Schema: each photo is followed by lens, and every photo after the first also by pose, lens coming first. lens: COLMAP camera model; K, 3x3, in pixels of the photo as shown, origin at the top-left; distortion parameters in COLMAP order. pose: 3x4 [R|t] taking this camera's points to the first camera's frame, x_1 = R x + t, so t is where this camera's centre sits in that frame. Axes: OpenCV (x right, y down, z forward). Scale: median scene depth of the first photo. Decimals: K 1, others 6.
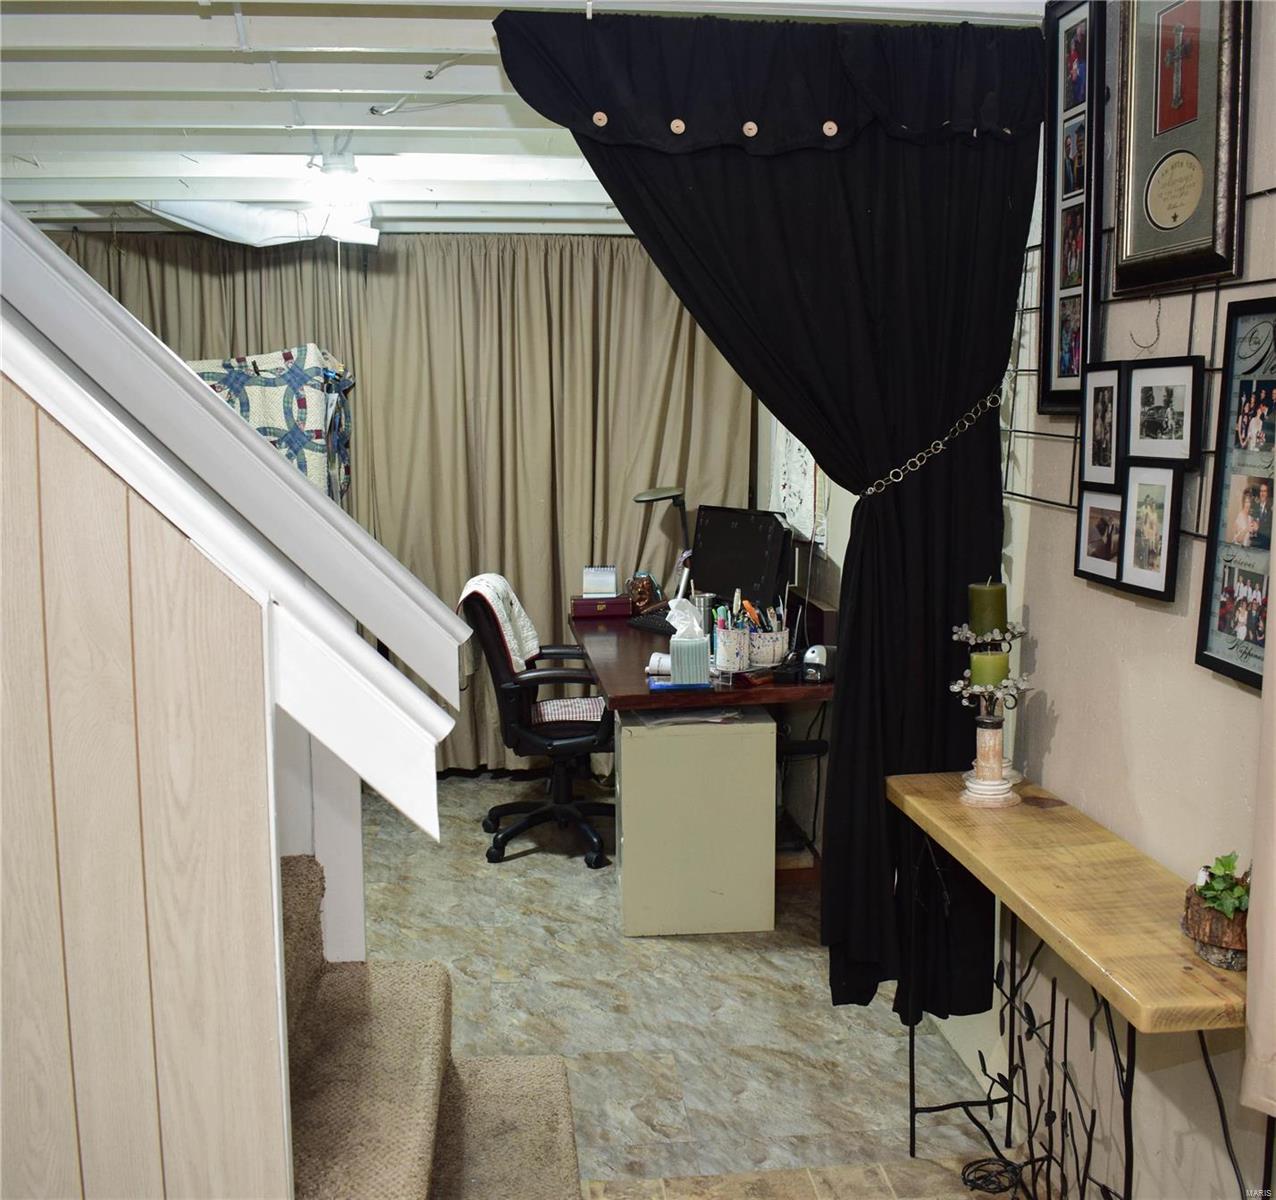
lens RADIAL K [[1270.5, 0, 638.0], [0, 1270.5, 600.0], [0, 0, 1]] dist [-0.089250, 0.009385]
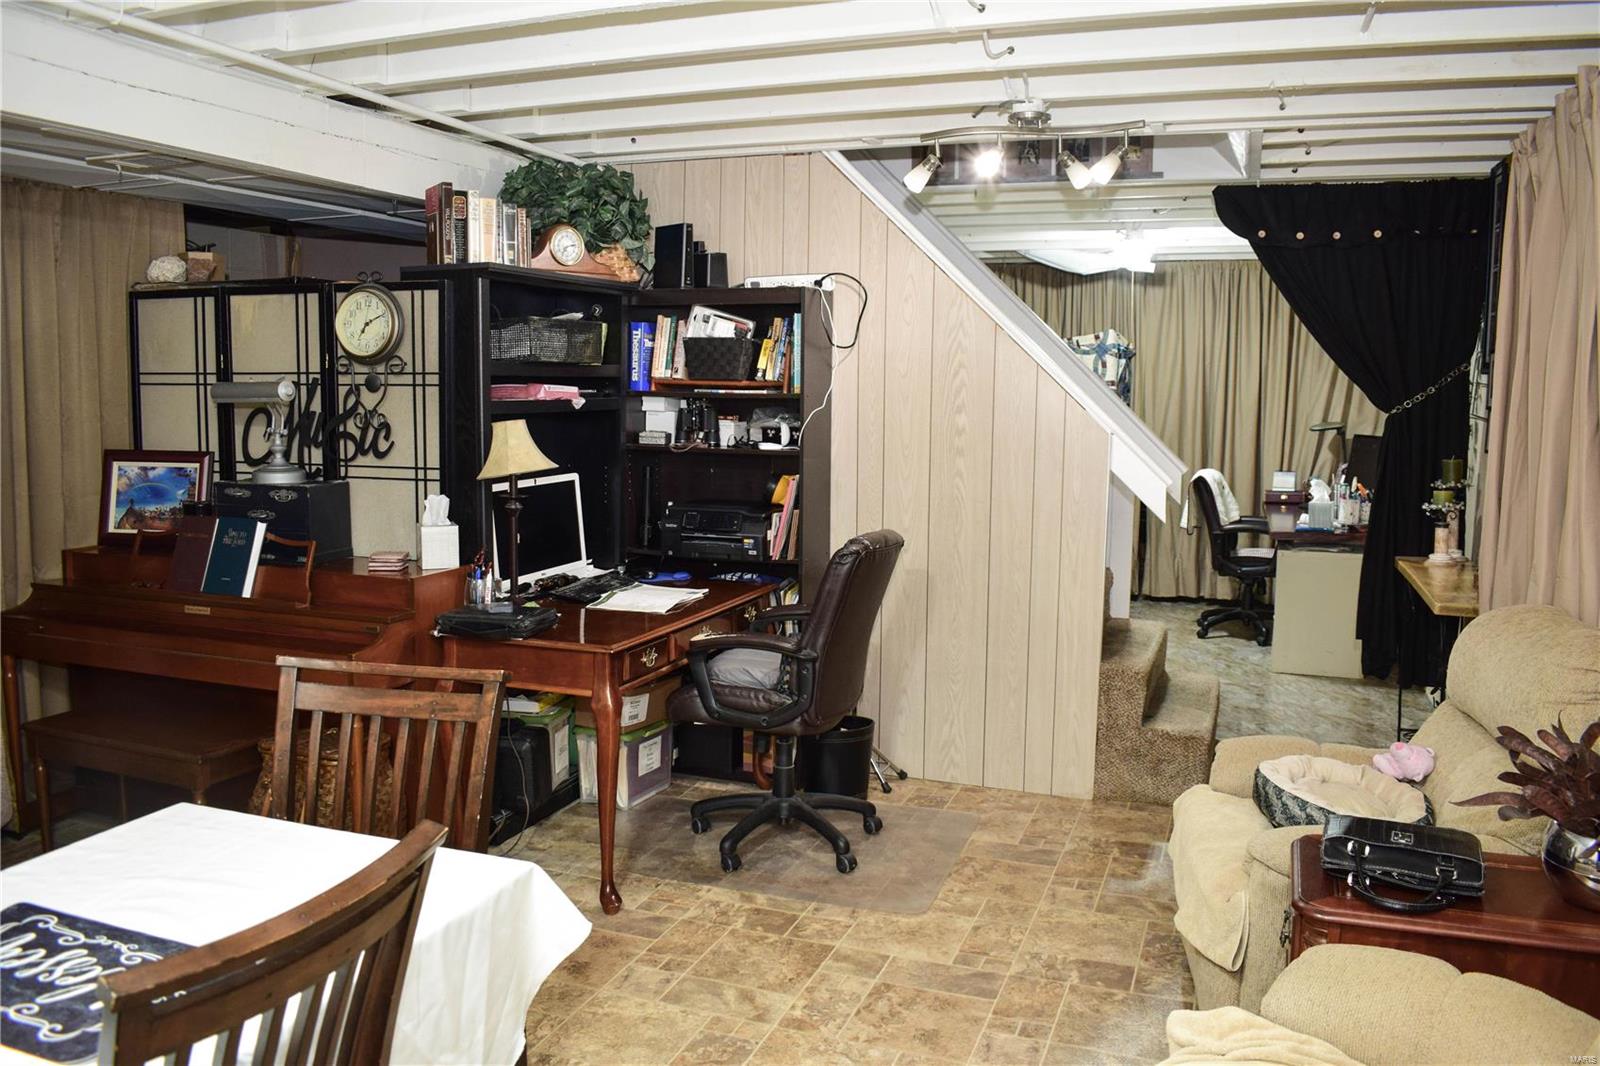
lens RADIAL K [[1258.0, 0, 800.0], [0, 1258.0, 533.0], [0, 0, 1]] dist [-0.108502, 0.007928]
pose [[0.892783, 0.060170, -0.446450, 0.132430], [-0.070008, 0.997531, -0.005557, 0.108939], [0.445014, 0.036216, 0.894791, -0.684593]]
